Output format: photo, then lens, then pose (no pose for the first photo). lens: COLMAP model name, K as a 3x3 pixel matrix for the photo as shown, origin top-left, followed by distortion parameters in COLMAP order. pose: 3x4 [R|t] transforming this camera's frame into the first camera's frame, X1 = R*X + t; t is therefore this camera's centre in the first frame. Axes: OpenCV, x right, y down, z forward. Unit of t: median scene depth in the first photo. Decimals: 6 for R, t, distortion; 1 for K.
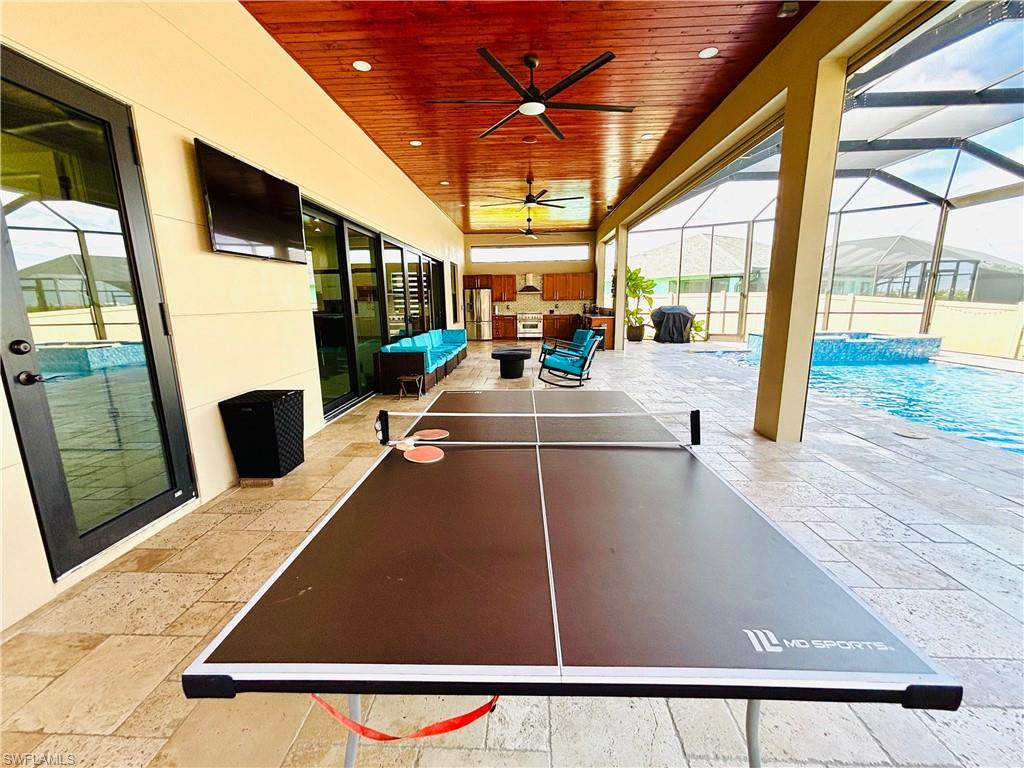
lens RADIAL K [[421.1, 0, 509.6], [0, 421.1, 384.7], [0, 0, 1]] dist [-0.007967, 0.000030]
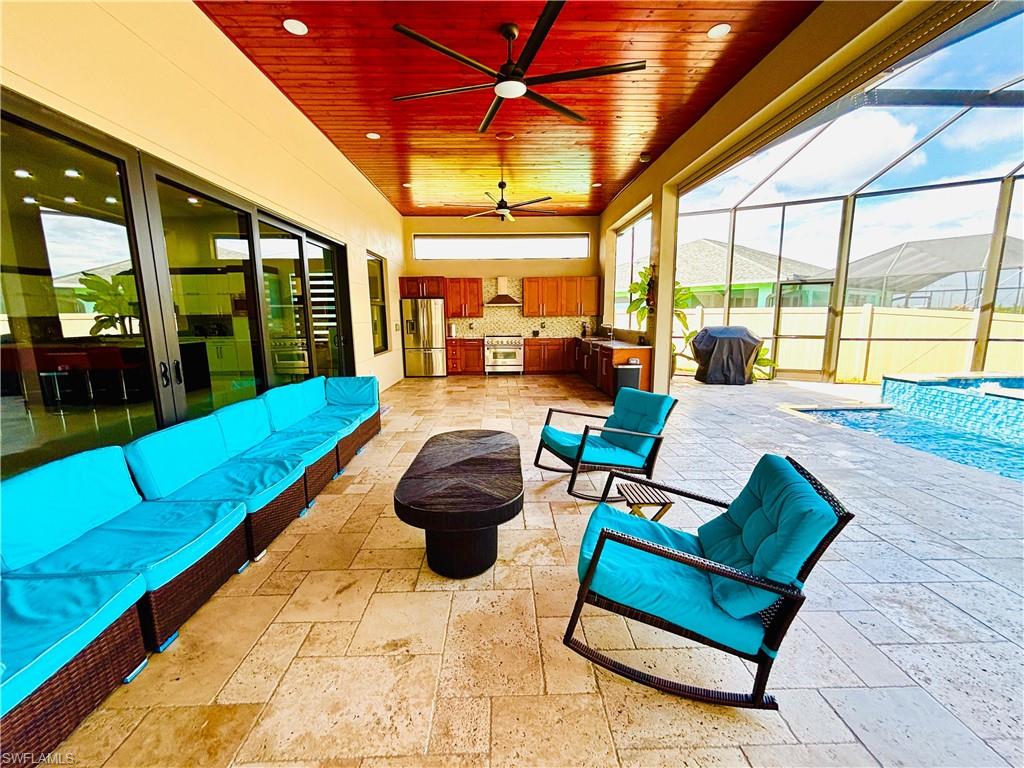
lens RADIAL K [[421.1, 0, 507.6], [0, 421.1, 383.8], [0, 0, 1]] dist [-0.007967, 0.000030]
pose [[0.997948, -0.004493, 0.063870, 0.011794], [0.006656, 0.999410, -0.033686, -0.072376], [-0.063681, 0.034042, 0.997390, 0.343406]]
